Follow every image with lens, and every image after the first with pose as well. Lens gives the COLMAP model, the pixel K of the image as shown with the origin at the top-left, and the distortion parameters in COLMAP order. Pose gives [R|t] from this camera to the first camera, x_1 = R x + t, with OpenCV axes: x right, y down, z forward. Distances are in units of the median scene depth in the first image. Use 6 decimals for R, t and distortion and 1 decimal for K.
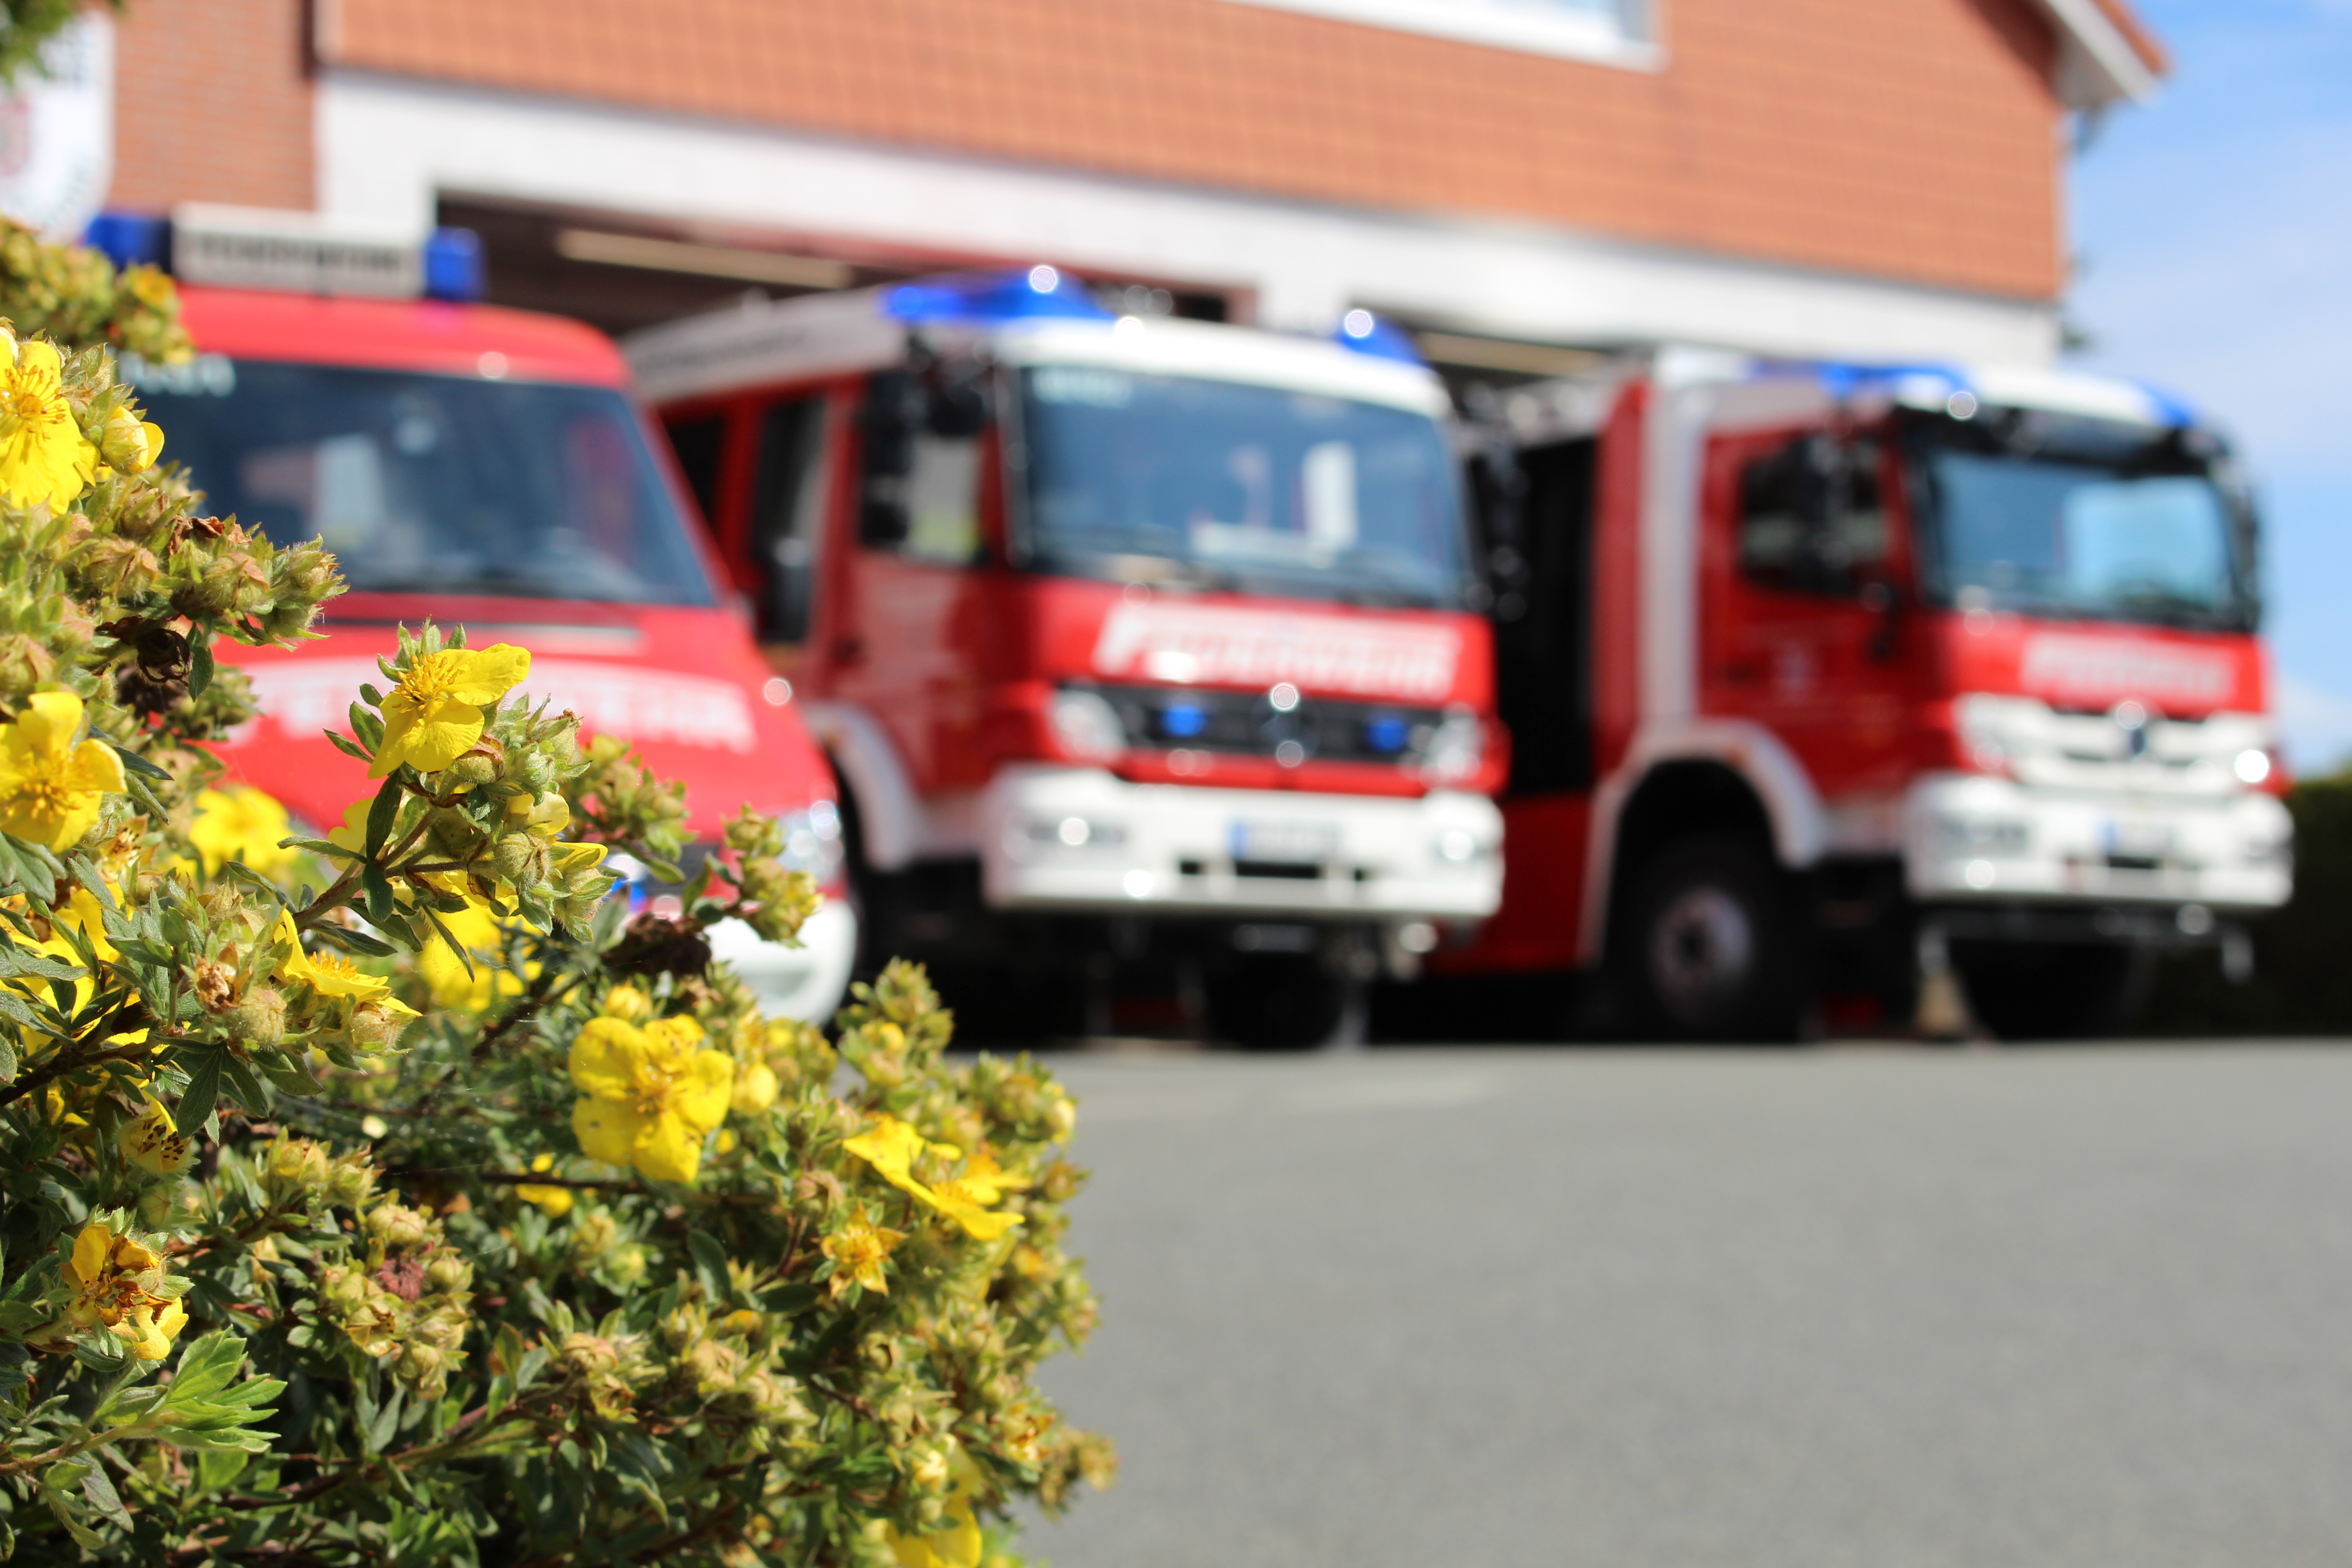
lens RADIAL K [[4392.7, 0, 1200.0], [0, 4392.7, 773.3], [0, 0, 1]] dist [0.003020, 0.000000]
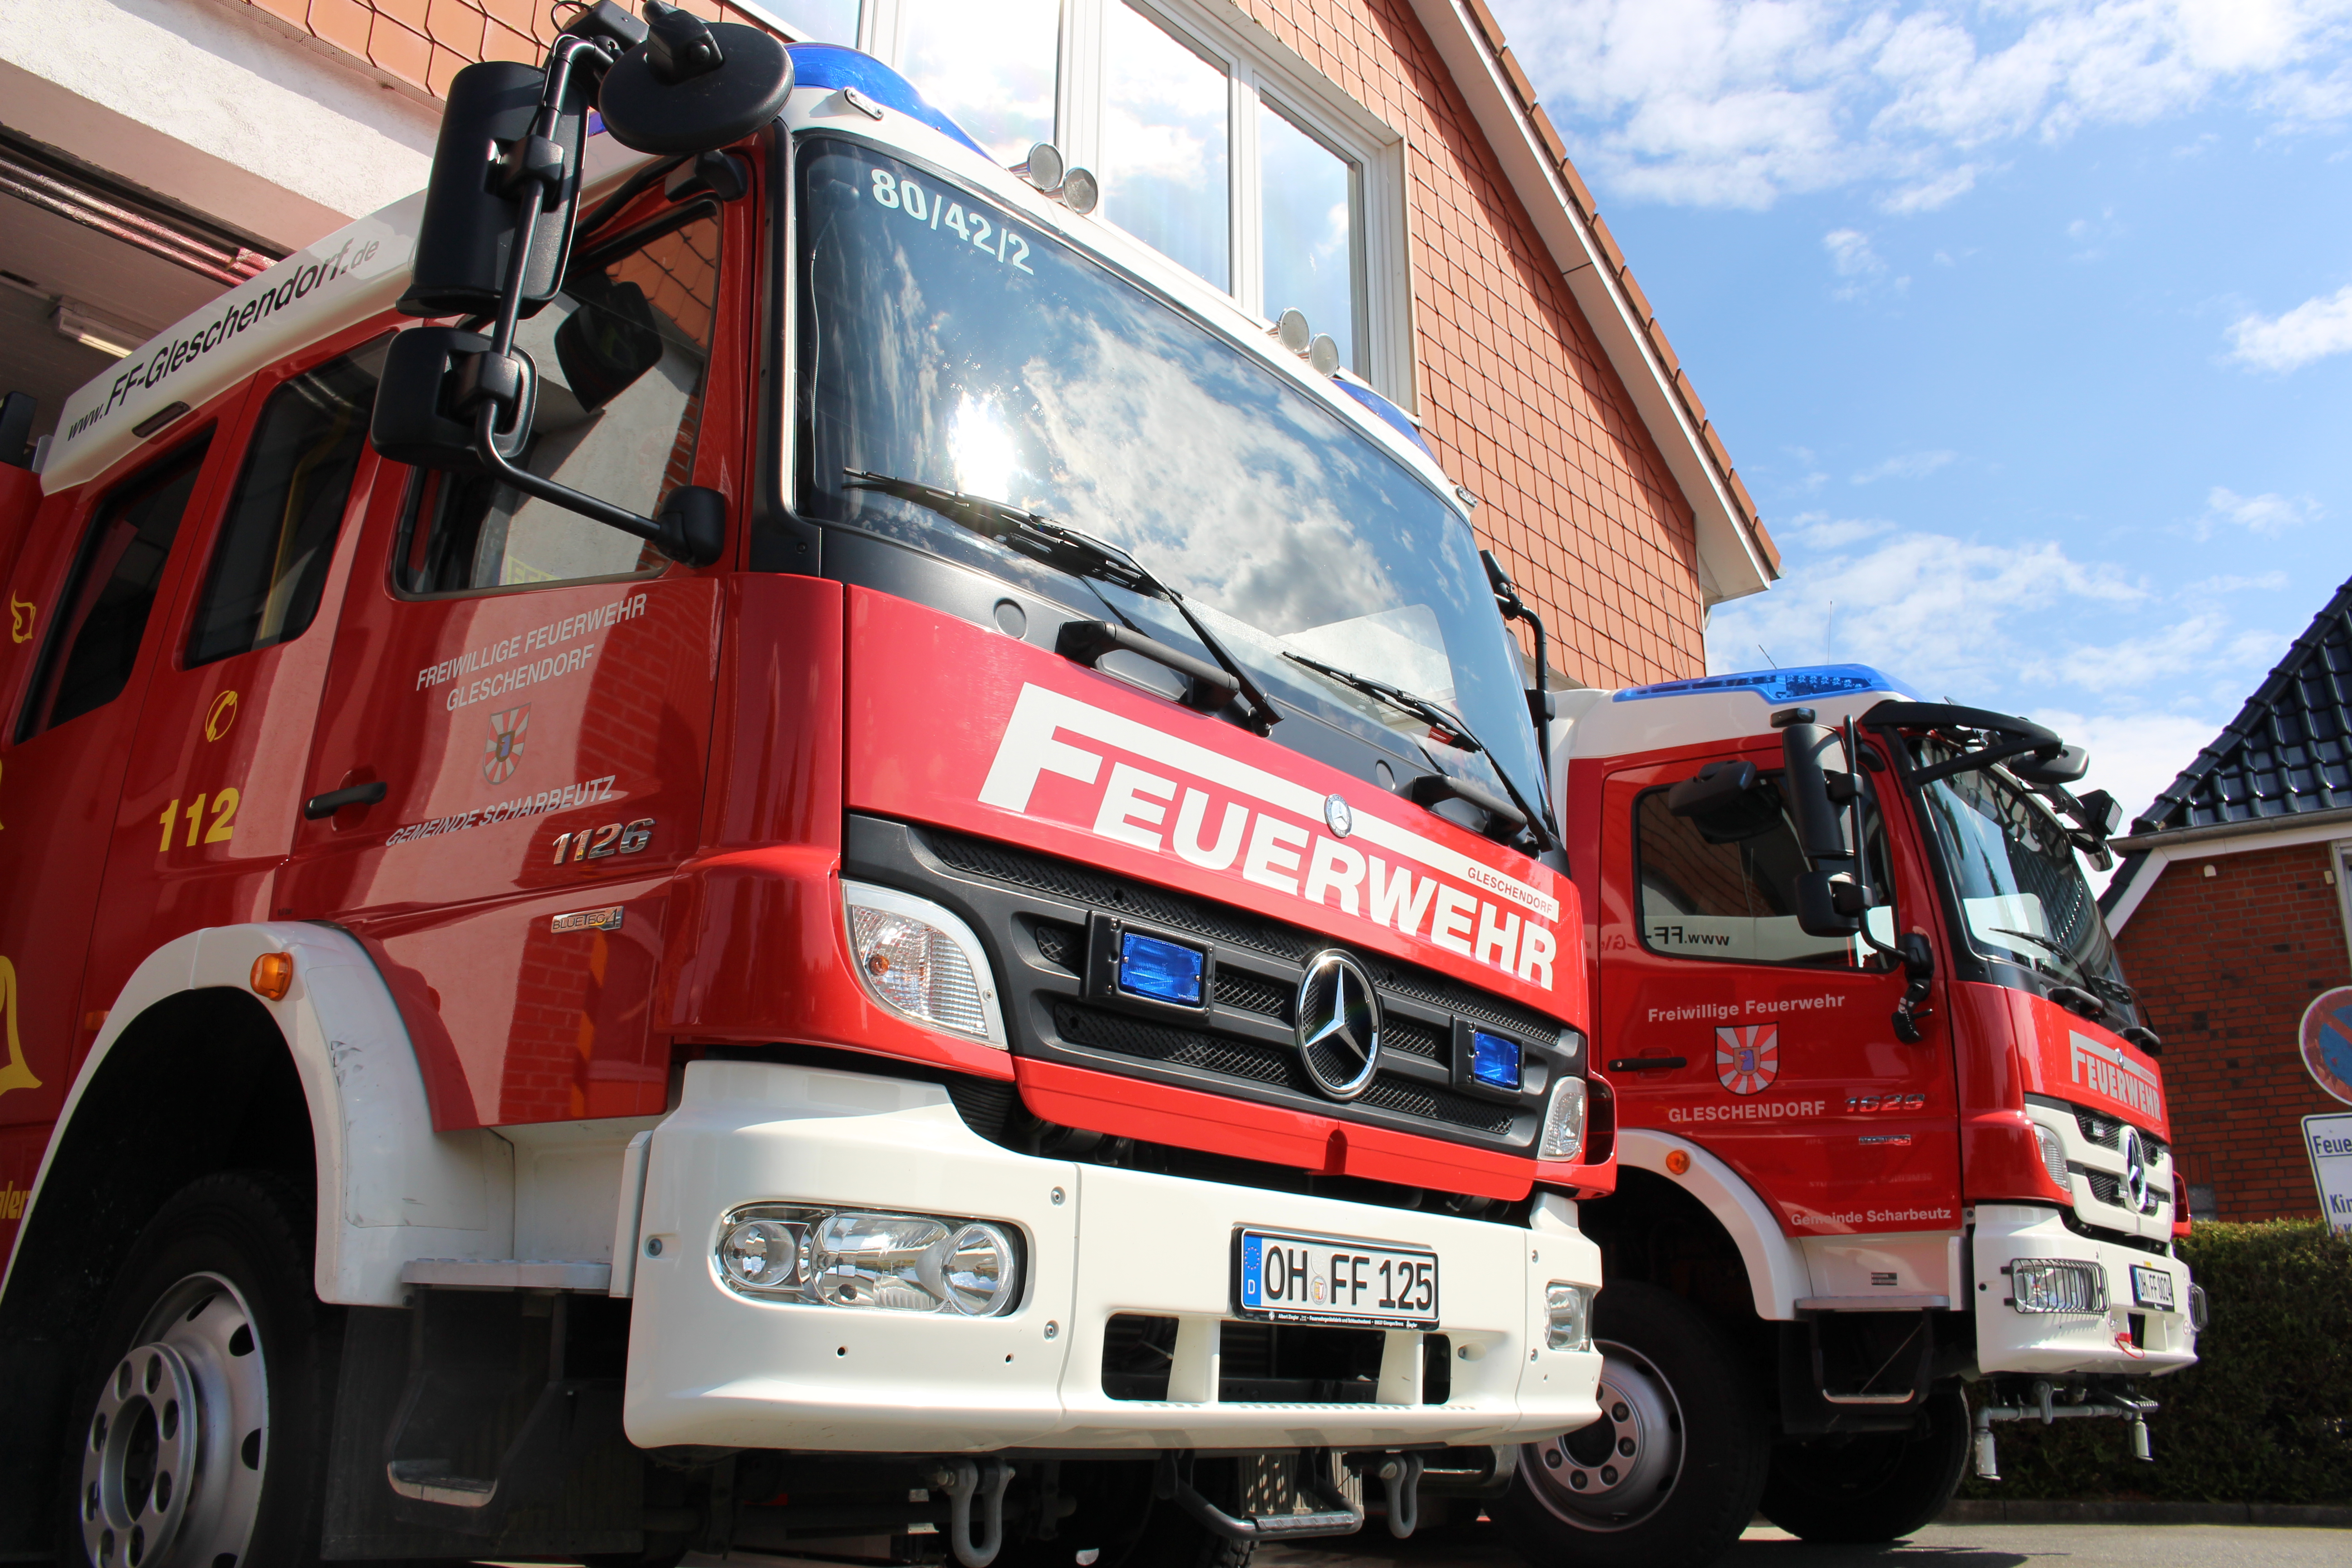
lens RADIAL K [[1948.6, 0, 1182.2], [0, 1948.6, 780.9], [0, 0, 1]] dist [-0.124535, 0.053732]
pose [[0.967114, 0.097396, 0.234955, -0.048819], [-0.043122, 0.973191, -0.225920, 0.011369], [-0.250660, 0.208359, 0.945387, 0.896921]]
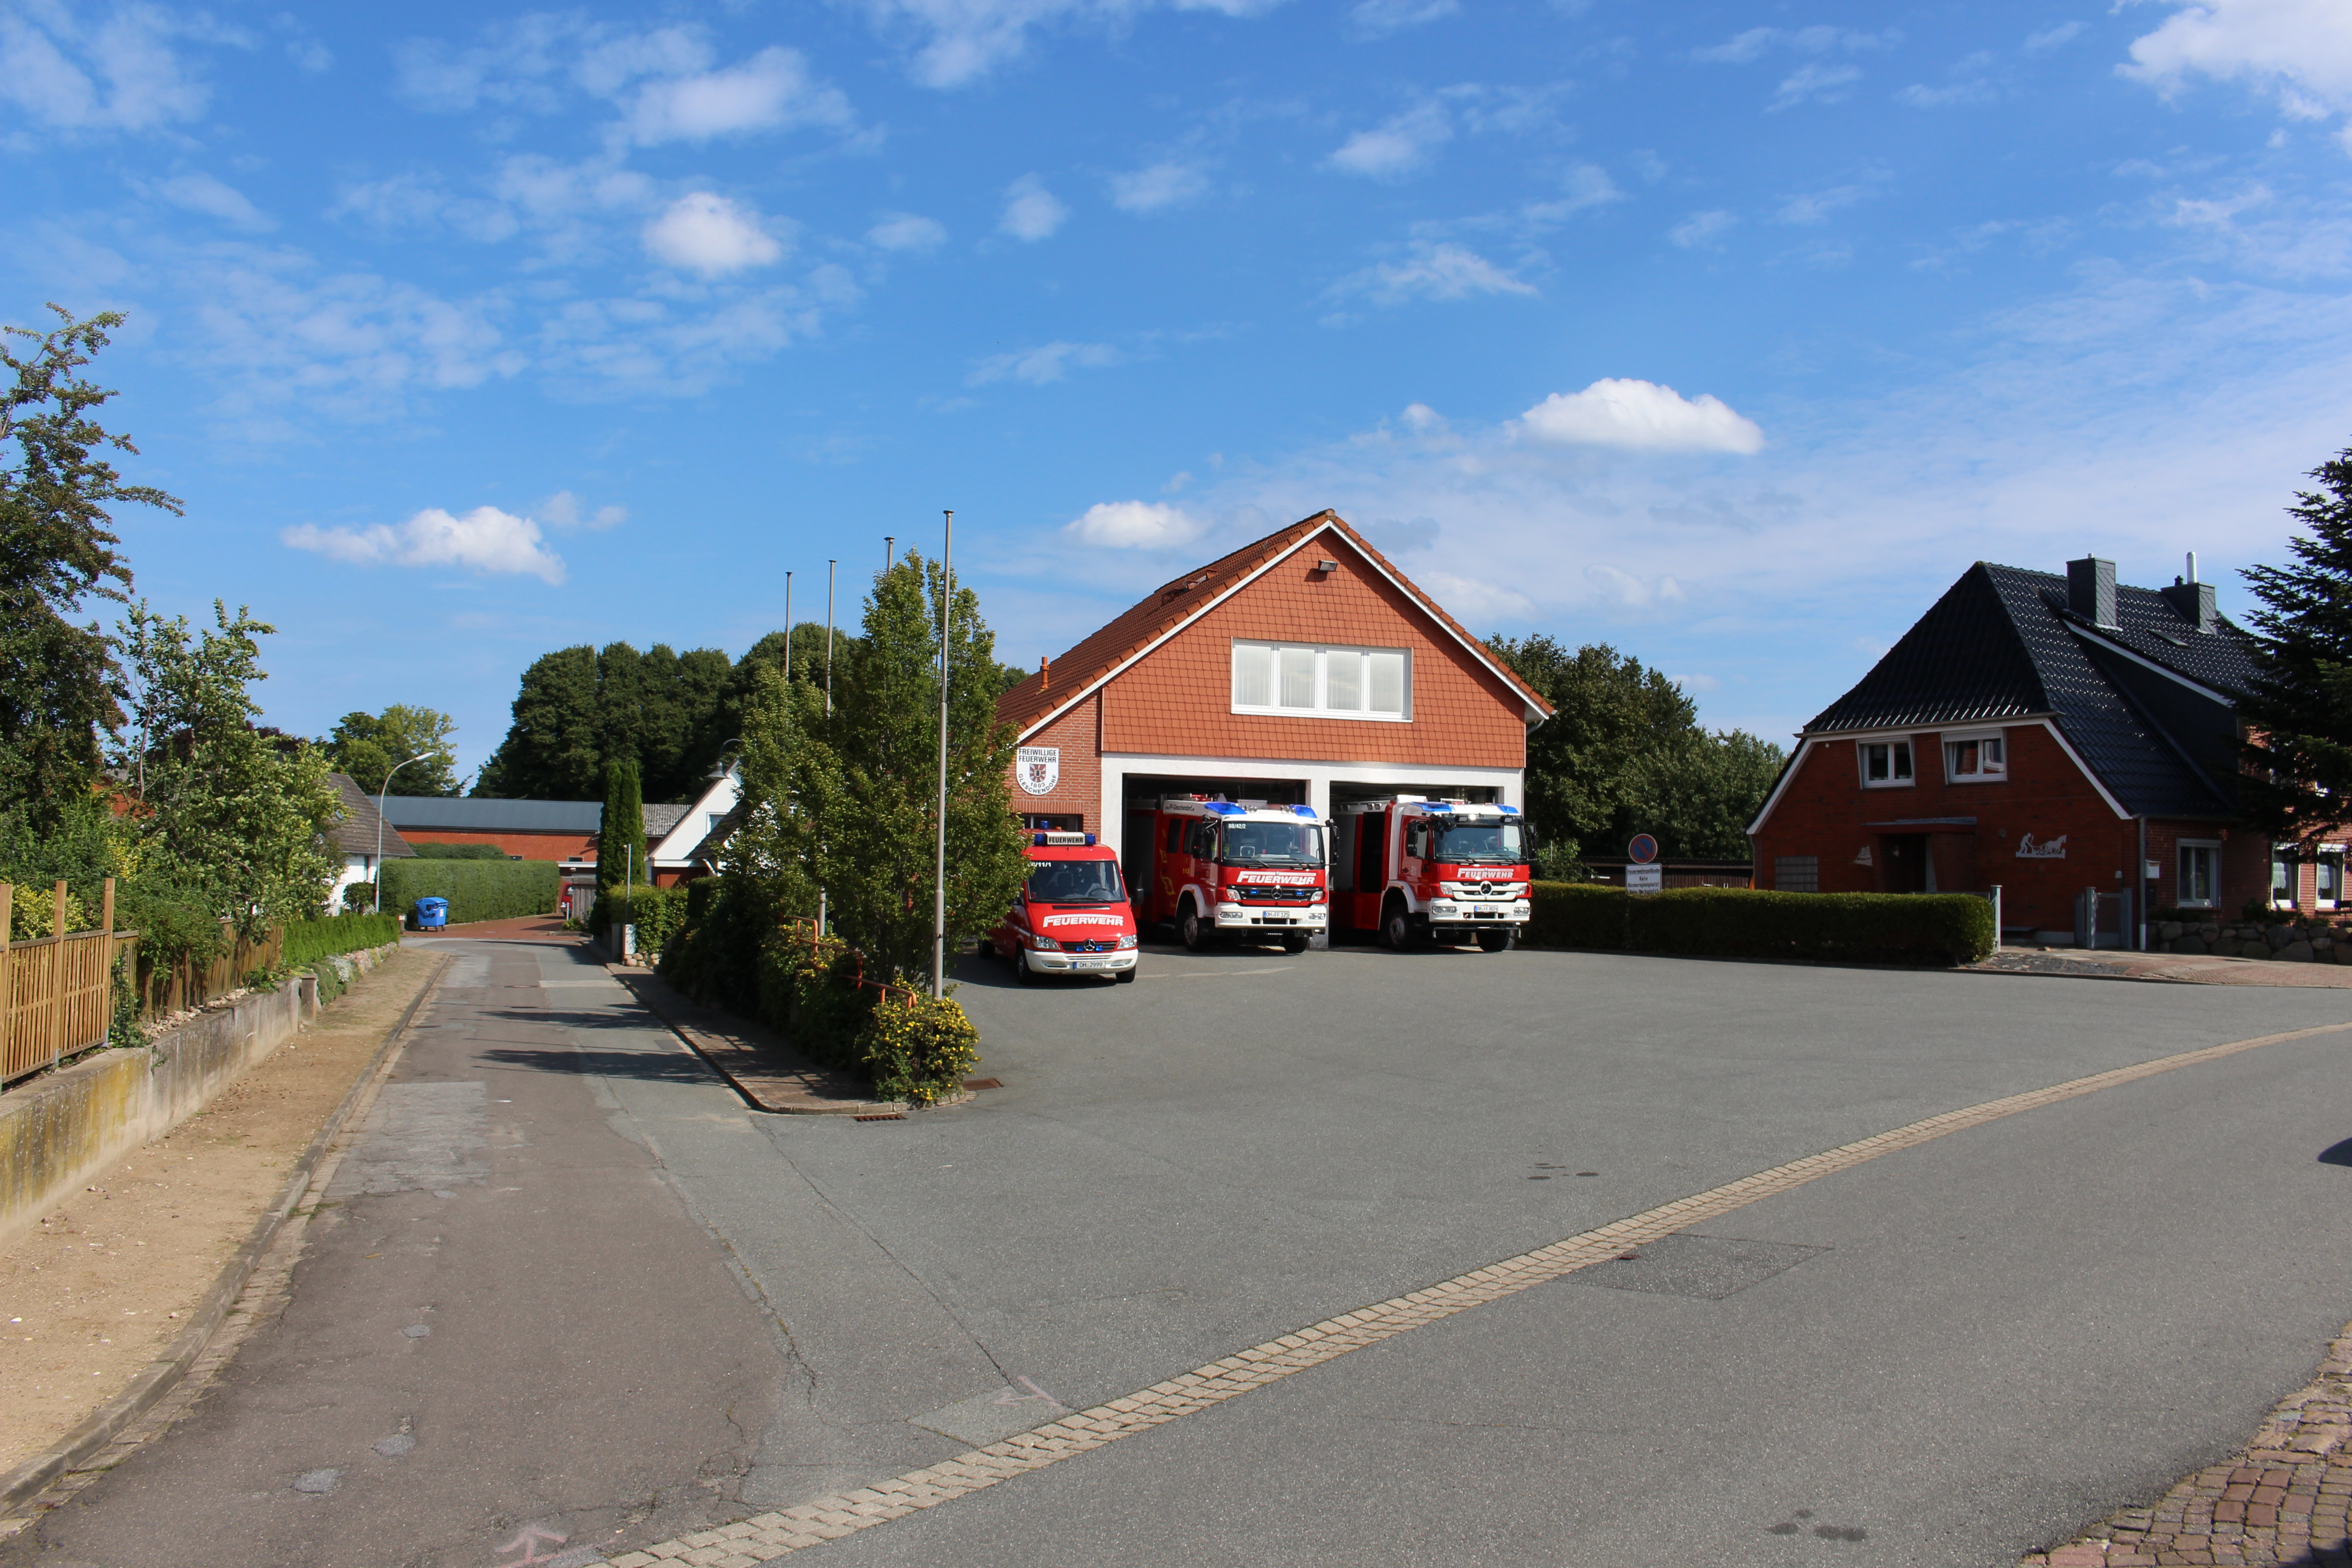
lens RADIAL K [[2126.2, 0, 1152.9], [0, 2126.2, 767.2], [0, 0, 1]] dist [-0.144317, 0.093734]
pose [[0.962291, 0.013056, -0.271709, 0.607022], [-0.003366, 0.999343, 0.036098, -0.270606], [0.272002, -0.033822, 0.961702, -1.555826]]
